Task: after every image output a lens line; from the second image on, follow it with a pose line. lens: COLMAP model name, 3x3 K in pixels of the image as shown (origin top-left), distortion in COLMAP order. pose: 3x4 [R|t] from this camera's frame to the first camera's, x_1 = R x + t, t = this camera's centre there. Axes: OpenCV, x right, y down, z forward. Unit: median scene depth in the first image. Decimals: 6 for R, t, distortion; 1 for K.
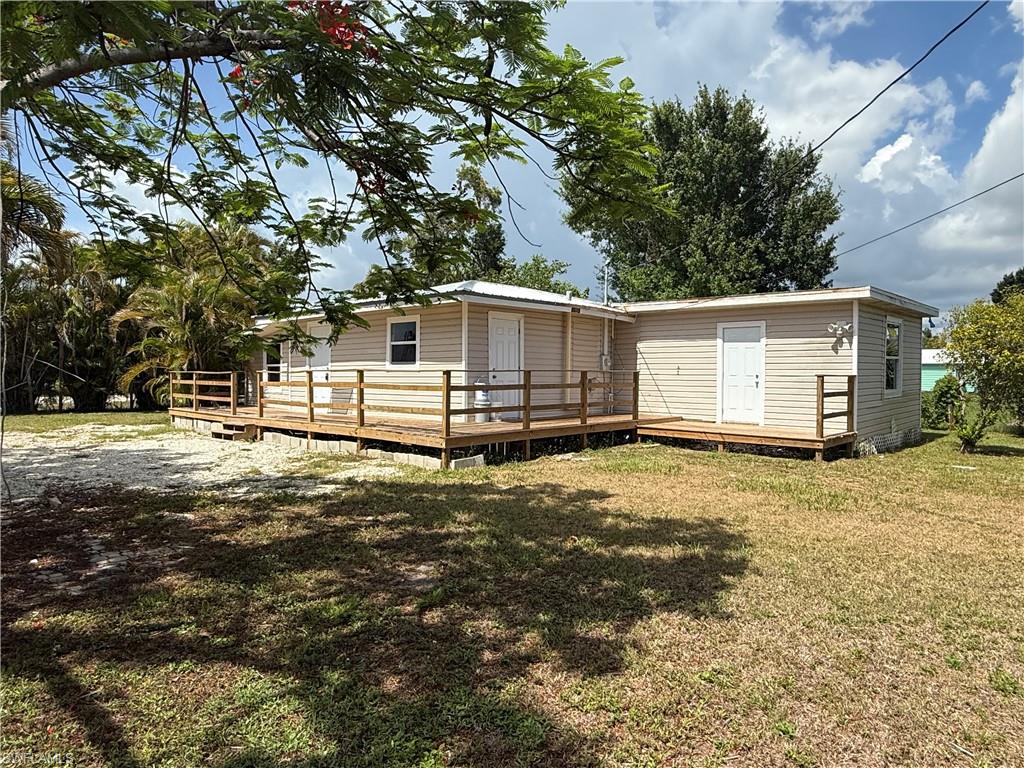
lens RADIAL K [[649.7, 0, 512.0], [0, 649.7, 384.0], [0, 0, 1]] dist [0.008767, 0.000834]
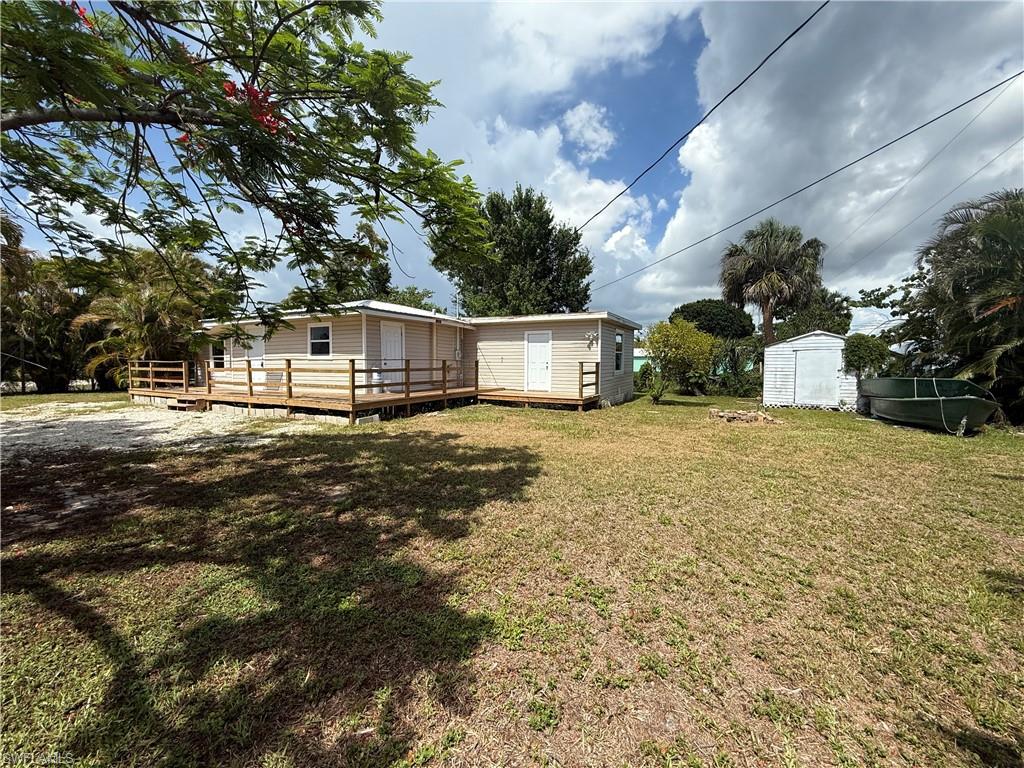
lens RADIAL K [[411.8, 0, 507.1], [0, 411.8, 383.9], [0, 0, 1]] dist [0.006538, -0.000299]
pose [[0.966509, -0.016488, 0.256104, 0.001383], [0.007558, 0.999330, 0.035813, 0.005057], [-0.256523, -0.032678, 0.965986, -0.013792]]
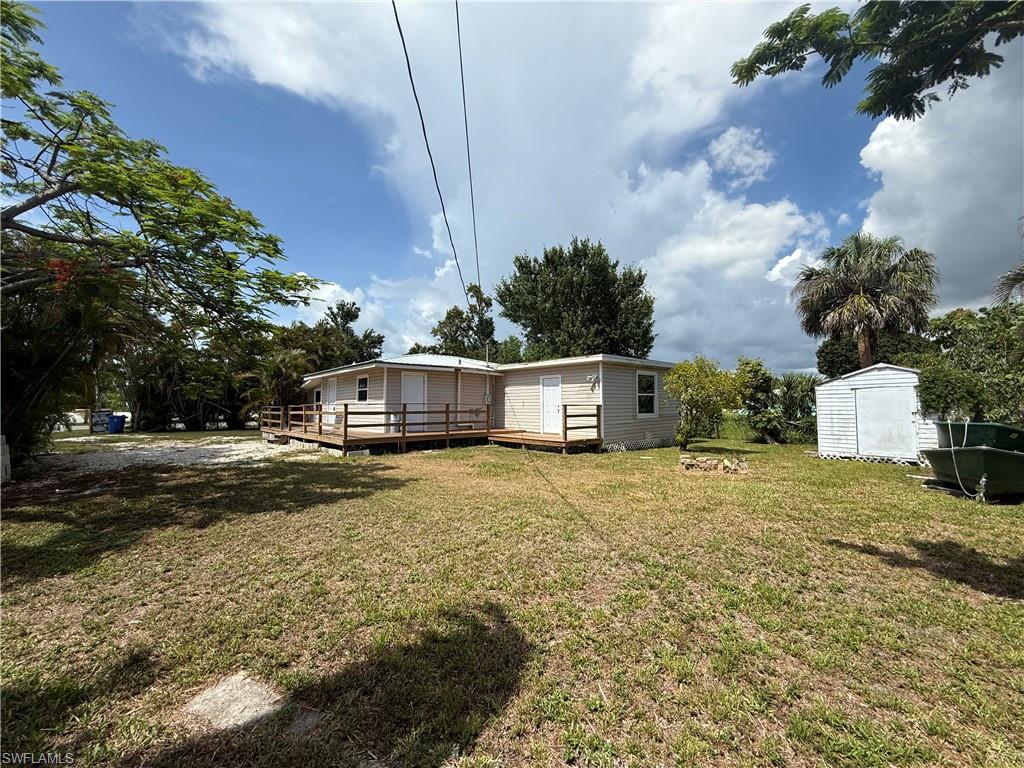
lens RADIAL K [[411.8, 0, 507.1], [0, 411.8, 383.9], [0, 0, 1]] dist [0.006538, -0.000299]
pose [[0.994567, -0.015616, -0.102922, 0.509572], [0.008022, 0.997241, -0.073791, 0.013240], [0.103791, 0.072564, 0.991949, -0.151479]]
